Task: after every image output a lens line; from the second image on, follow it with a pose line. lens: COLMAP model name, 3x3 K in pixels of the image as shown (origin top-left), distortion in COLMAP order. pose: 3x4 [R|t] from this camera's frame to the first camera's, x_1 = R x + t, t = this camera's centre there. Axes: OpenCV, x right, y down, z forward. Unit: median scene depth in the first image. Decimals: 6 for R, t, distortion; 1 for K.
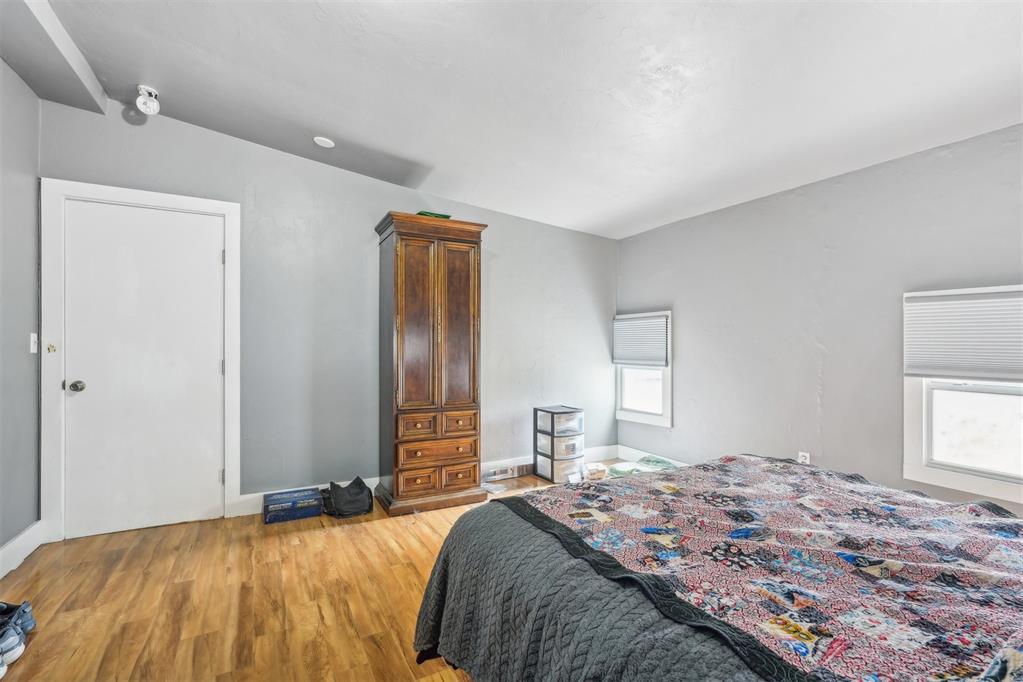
lens RADIAL K [[457.4, 0, 518.9], [0, 457.4, 349.8], [0, 0, 1]] dist [-0.026255, 0.011888]
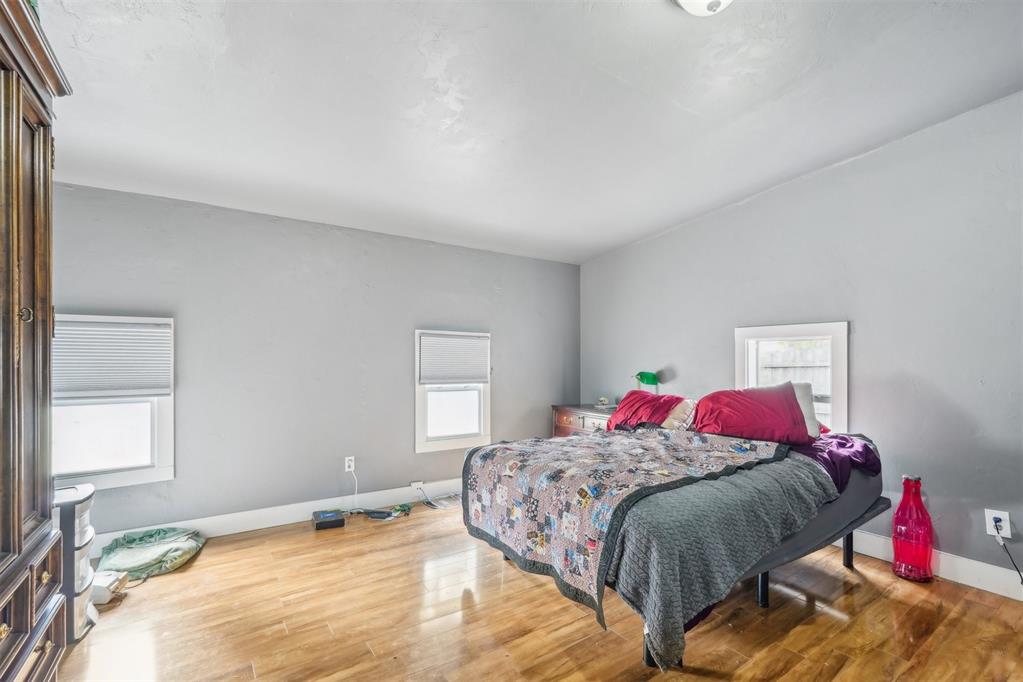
lens RADIAL K [[457.4, 0, 518.9], [0, 457.4, 349.8], [0, 0, 1]] dist [-0.026255, 0.011888]
pose [[-0.086151, 0.023200, 0.996012, -0.704888], [0.011545, 0.999685, -0.022287, -0.019636], [-0.996215, 0.009579, -0.086392, 0.826240]]
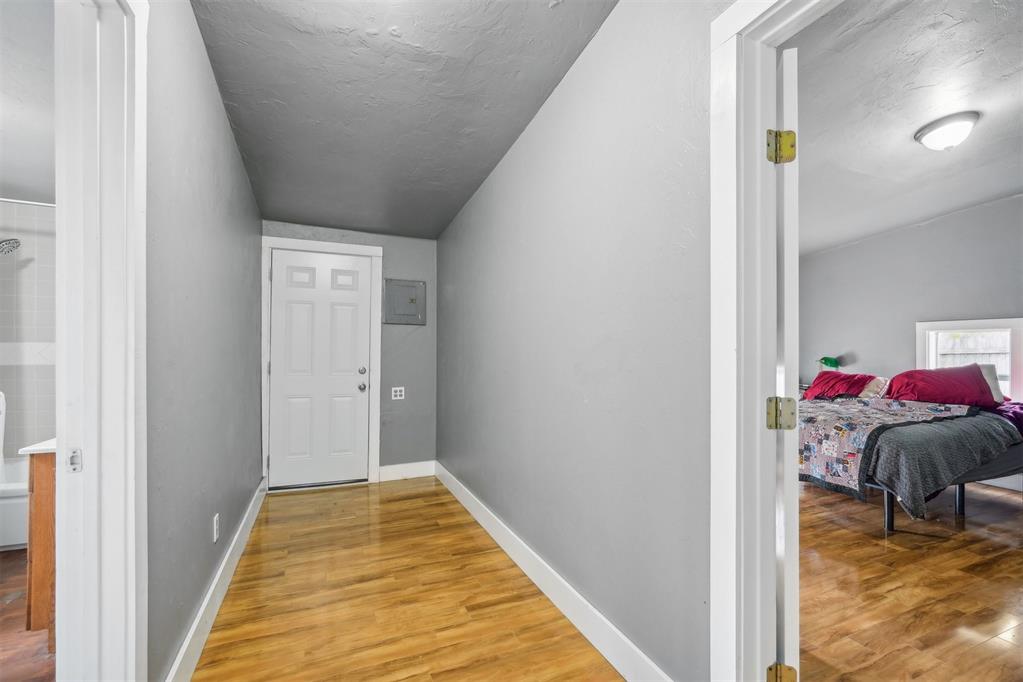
lens RADIAL K [[457.4, 0, 518.9], [0, 457.4, 349.8], [0, 0, 1]] dist [-0.026255, 0.011888]
pose [[0.099890, -0.001673, 0.994997, -1.346353], [0.009060, 0.999959, 0.000772, -0.018841], [-0.994957, 0.008937, 0.099901, 1.482209]]
